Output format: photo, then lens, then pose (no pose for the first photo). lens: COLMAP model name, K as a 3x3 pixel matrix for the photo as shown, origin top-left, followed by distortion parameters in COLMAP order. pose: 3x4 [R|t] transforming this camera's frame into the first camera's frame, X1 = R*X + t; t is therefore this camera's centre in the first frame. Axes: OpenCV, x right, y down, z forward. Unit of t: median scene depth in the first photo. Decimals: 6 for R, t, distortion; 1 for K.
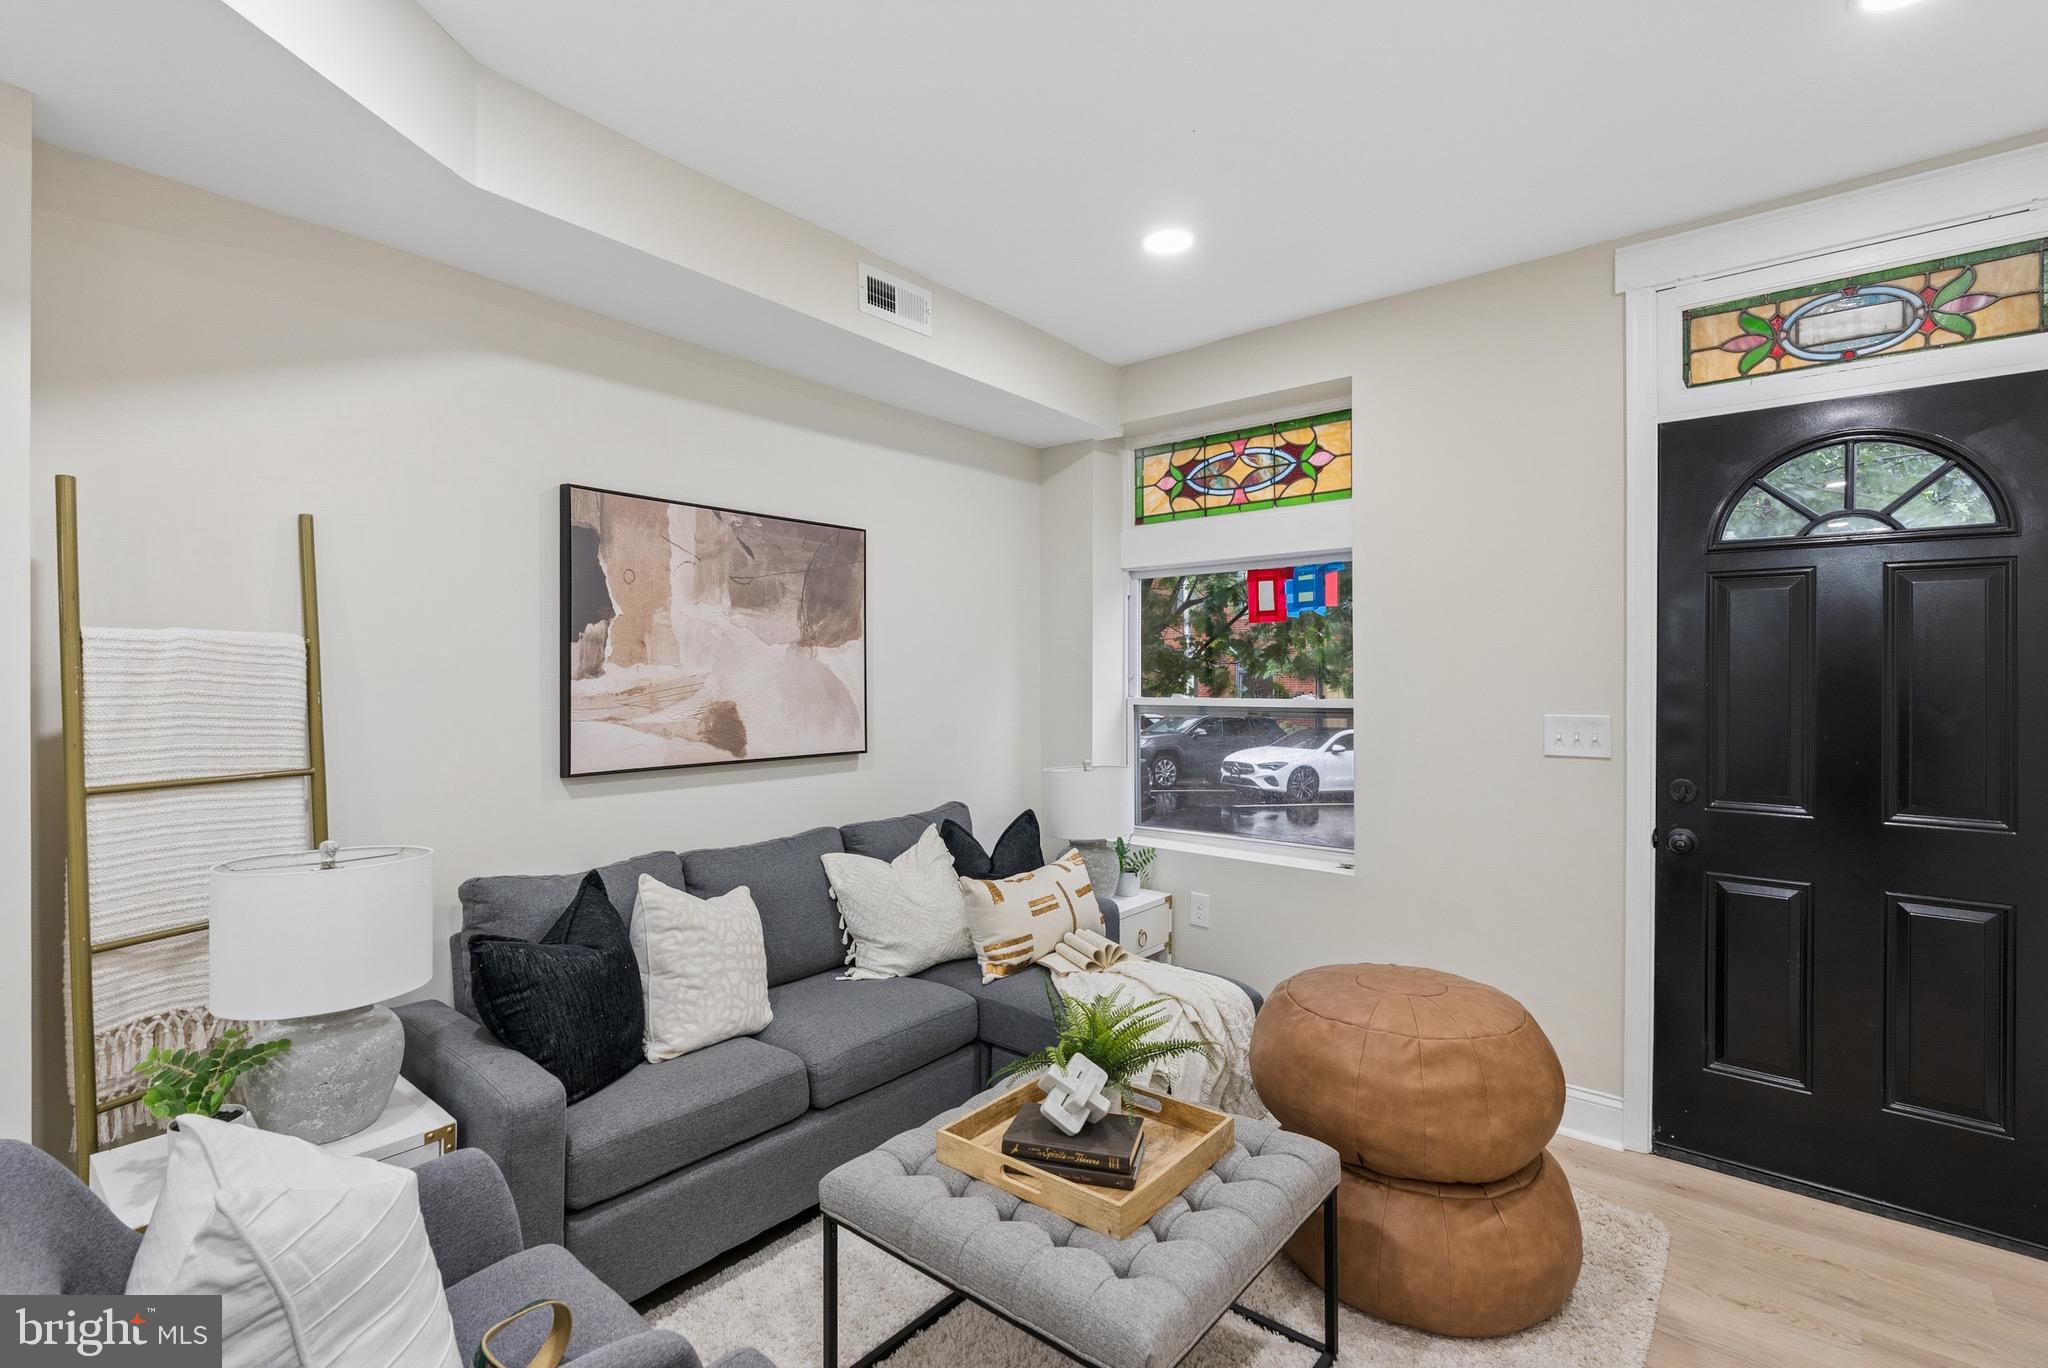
lens RADIAL K [[939.3, 0, 1009.8], [0, 939.3, 672.0], [0, 0, 1]] dist [-0.010405, 0.004468]
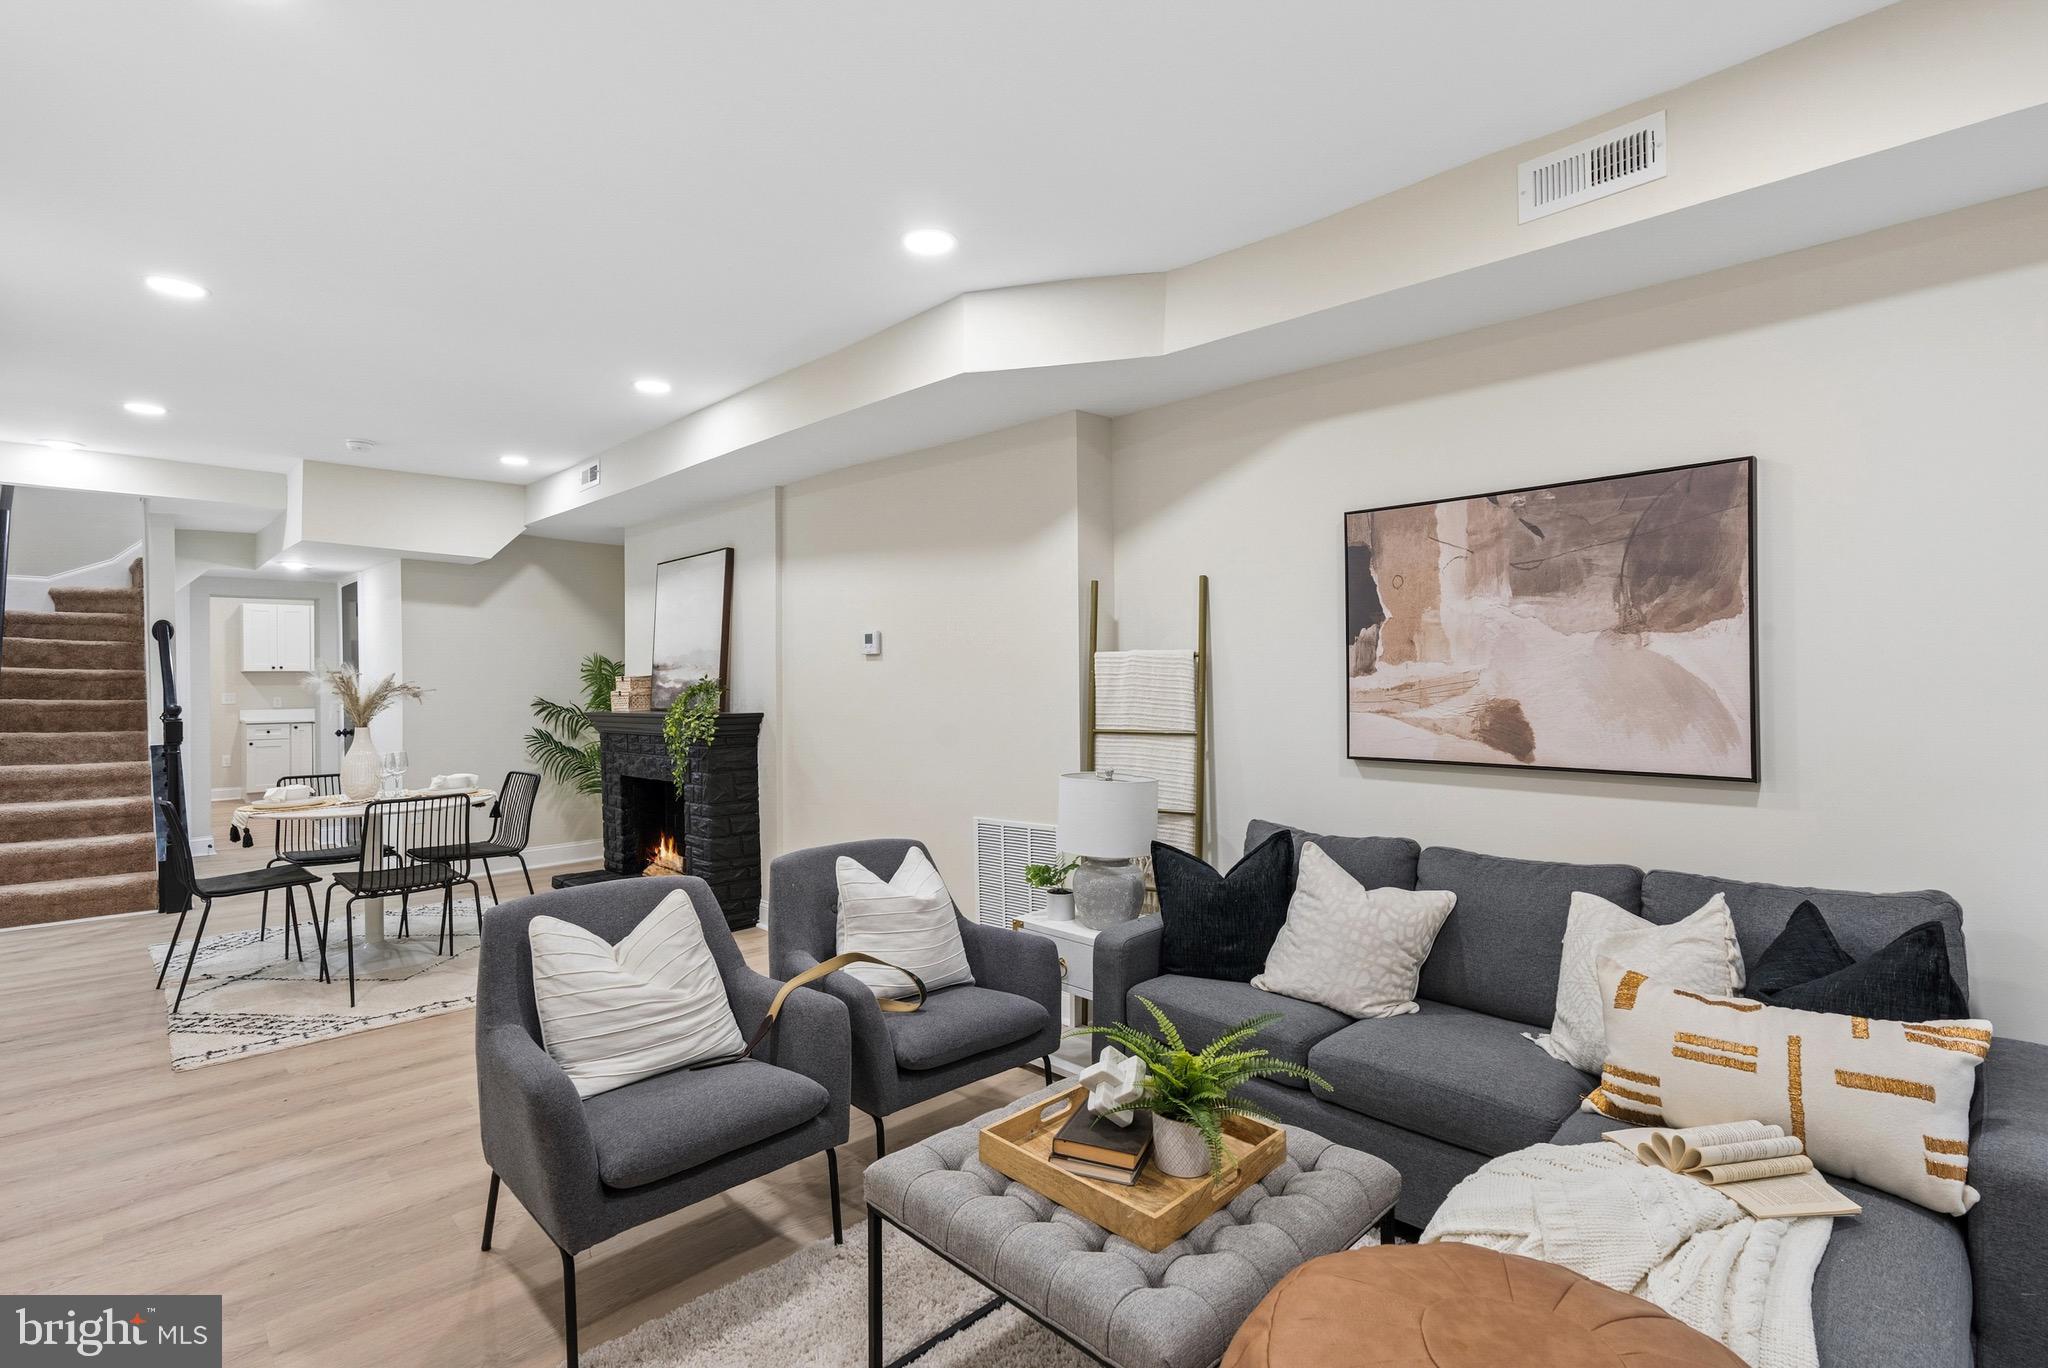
lens RADIAL K [[939.3, 0, 1012.2], [0, 939.3, 679.3], [0, 0, 1]] dist [-0.010405, 0.004468]
pose [[-0.091806, 0.002234, -0.995774, 0.671568], [0.011899, 0.999929, 0.001147, 0.004385], [0.995706, -0.011743, -0.091826, 0.611647]]
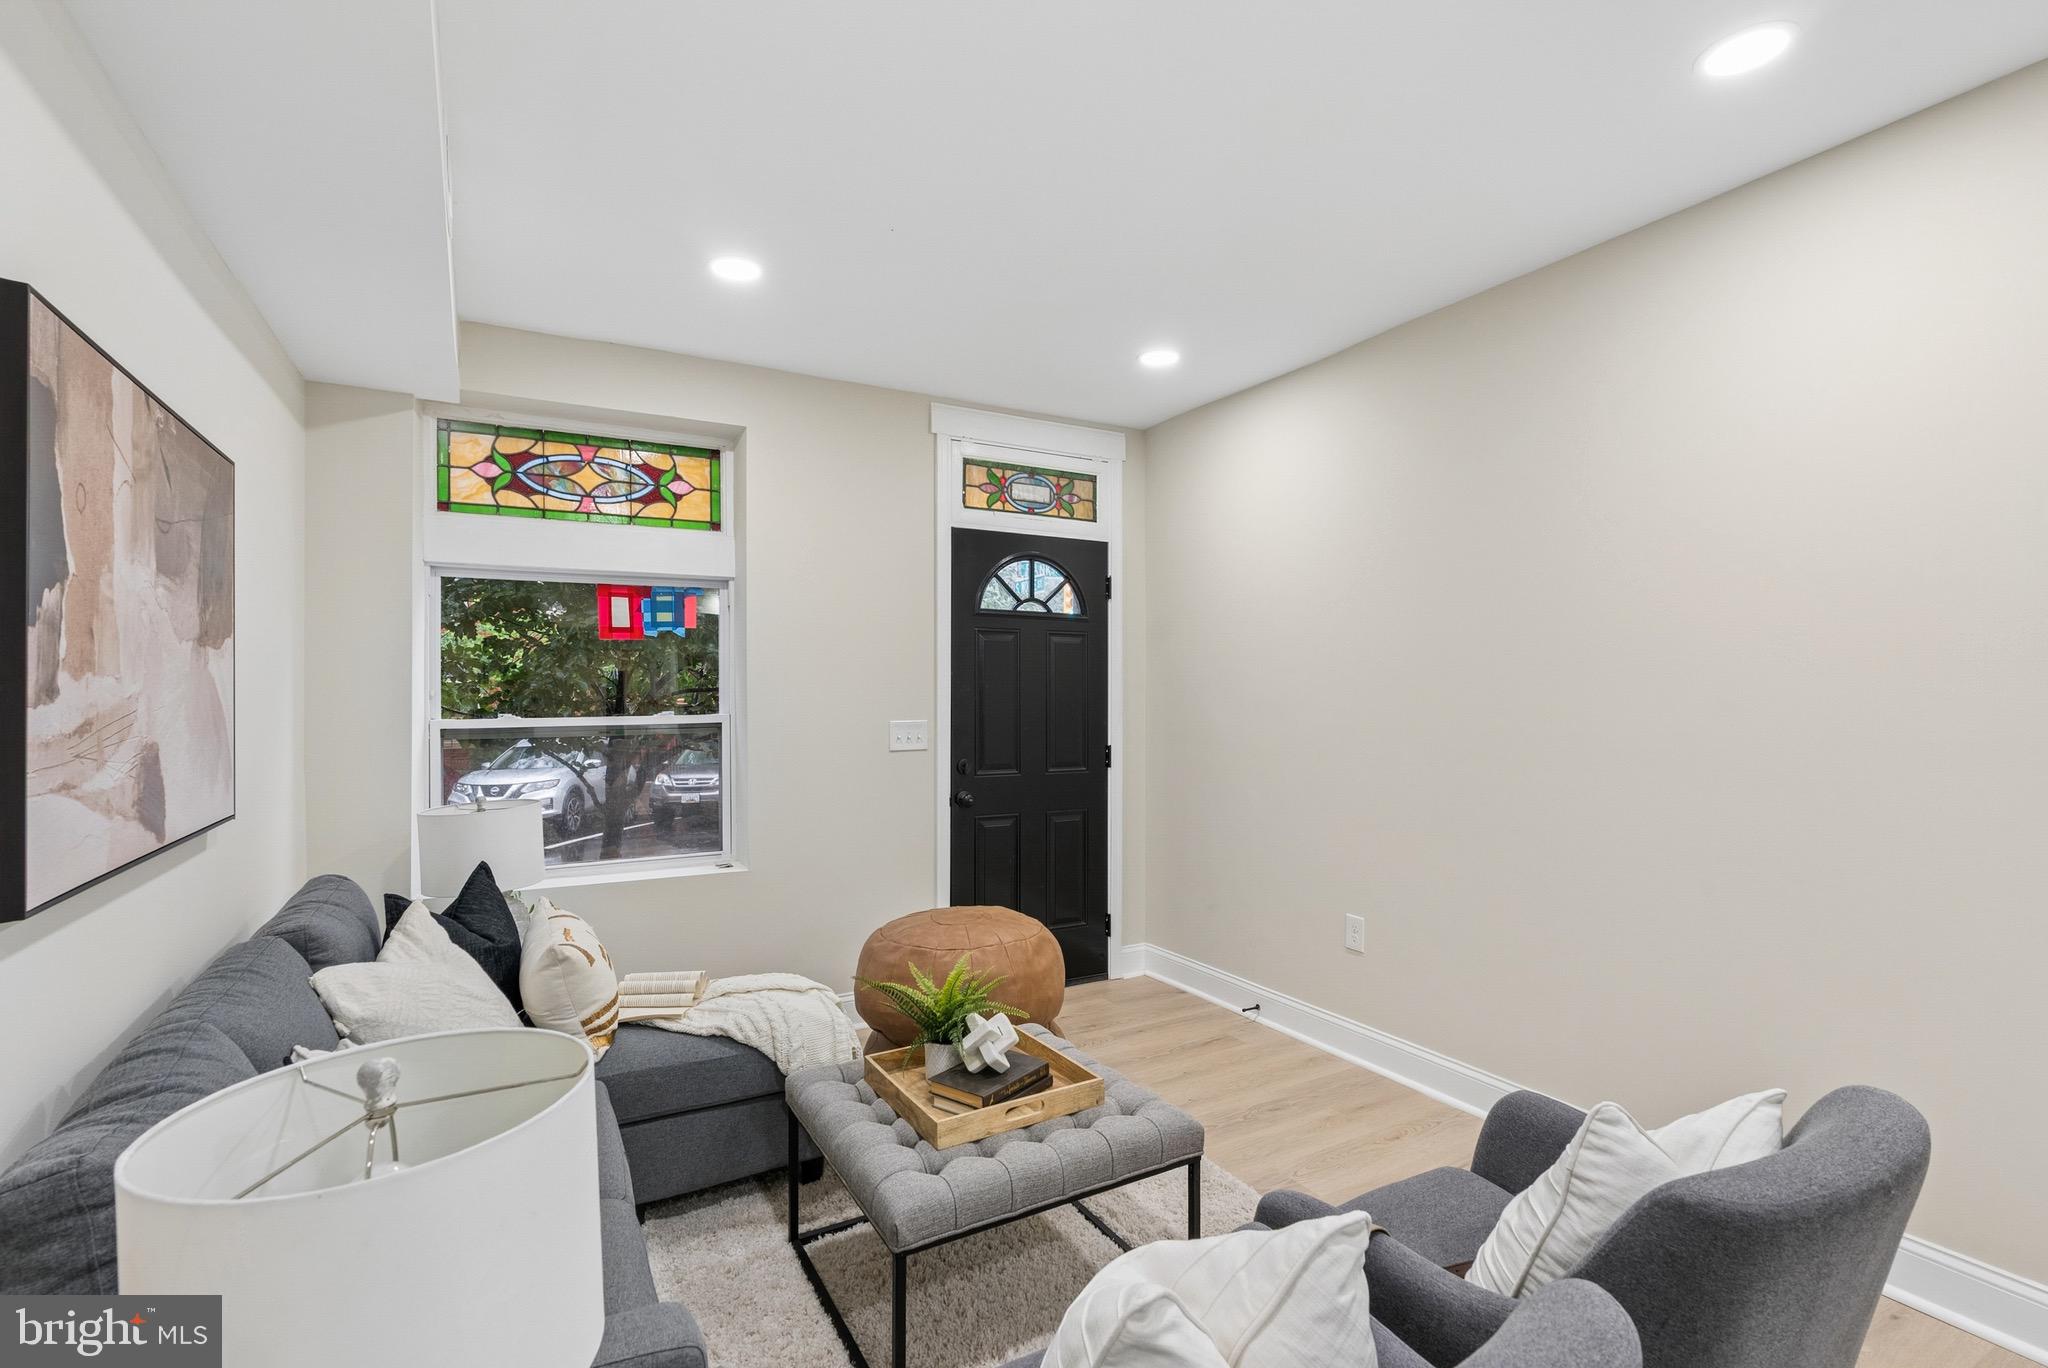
lens RADIAL K [[939.3, 0, 1031.3], [0, 939.3, 681.4], [0, 0, 1]] dist [-0.010405, 0.004468]
pose [[0.342866, 0.008941, 0.939342, -0.652081], [-0.002212, 0.999960, -0.008711, -0.001118], [-0.939382, 0.000908, 0.342872, 0.333426]]
